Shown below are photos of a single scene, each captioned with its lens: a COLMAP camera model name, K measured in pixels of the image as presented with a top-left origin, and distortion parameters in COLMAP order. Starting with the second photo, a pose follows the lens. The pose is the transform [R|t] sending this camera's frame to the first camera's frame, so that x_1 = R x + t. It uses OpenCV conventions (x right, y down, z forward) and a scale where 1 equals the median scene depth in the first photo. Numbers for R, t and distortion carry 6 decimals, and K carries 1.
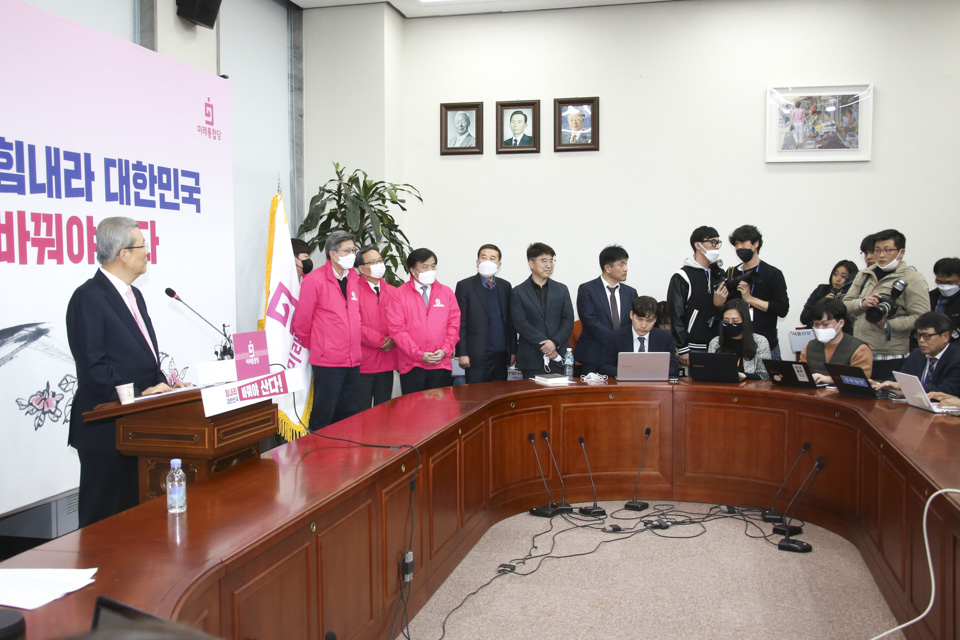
lens RADIAL K [[1023.1, 0, 480.0], [0, 1023.1, 320.0], [0, 0, 1]] dist [-0.106702, 0.149763]
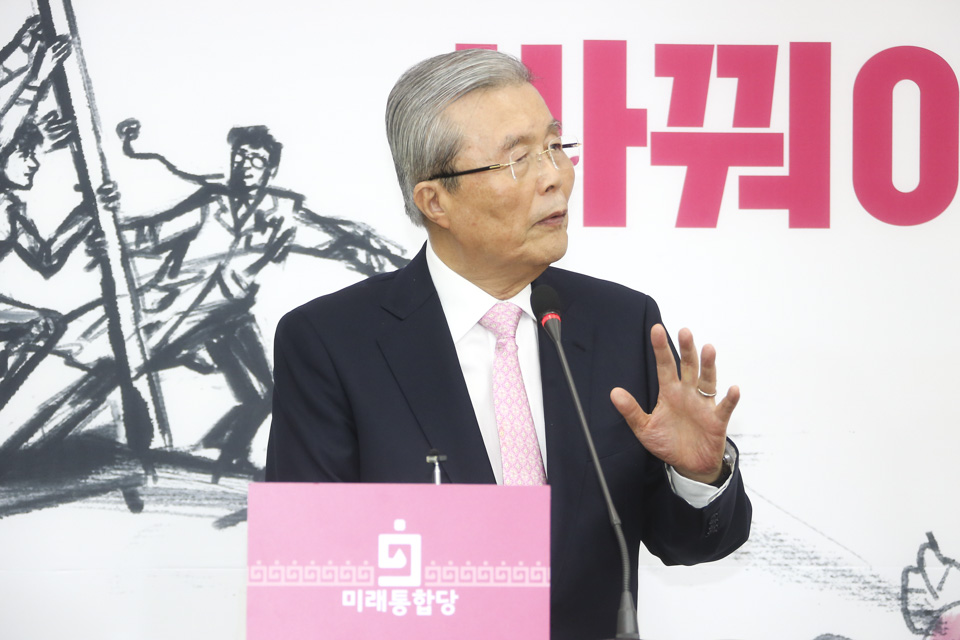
lens RADIAL K [[3820.7, 0, 492.3], [0, 3820.7, 321.2], [0, 0, 1]] dist [0.699152, 0.897227]
pose [[0.344213, 0.015634, -0.938761, 0.528781], [-0.058111, 0.998299, -0.004682, -0.019802], [0.937091, 0.056164, 0.344536, 0.556078]]
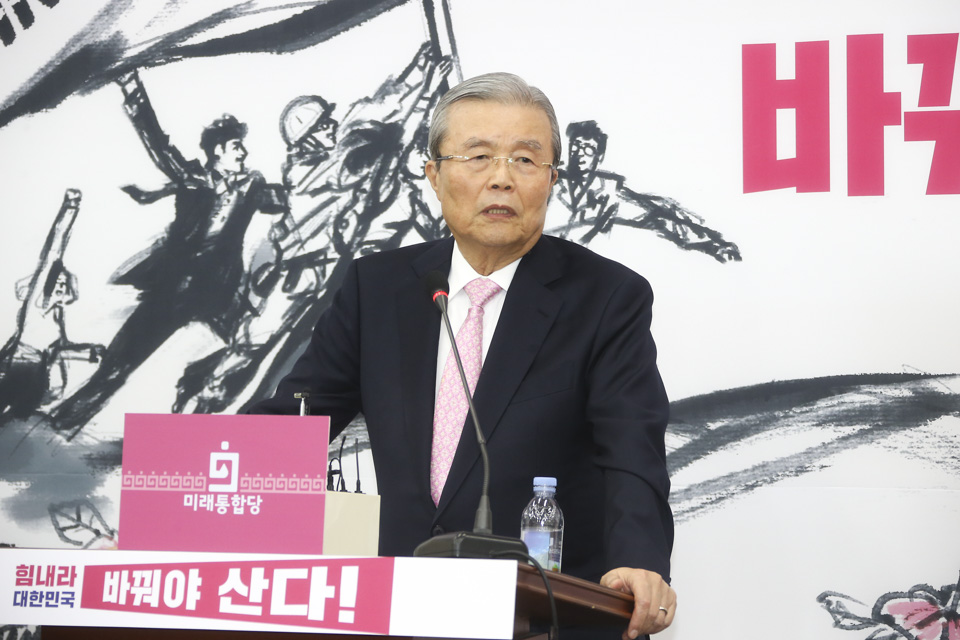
lens RADIAL K [[3828.3, 0, 480.7], [0, 3828.3, 293.1], [0, 0, 1]] dist [0.703598, 4.066232]
pose [[-0.199923, 0.025276, -0.979486, 0.774567], [-0.036271, 0.998791, 0.033177, -0.056822], [0.979140, 0.042160, -0.198765, 1.058995]]
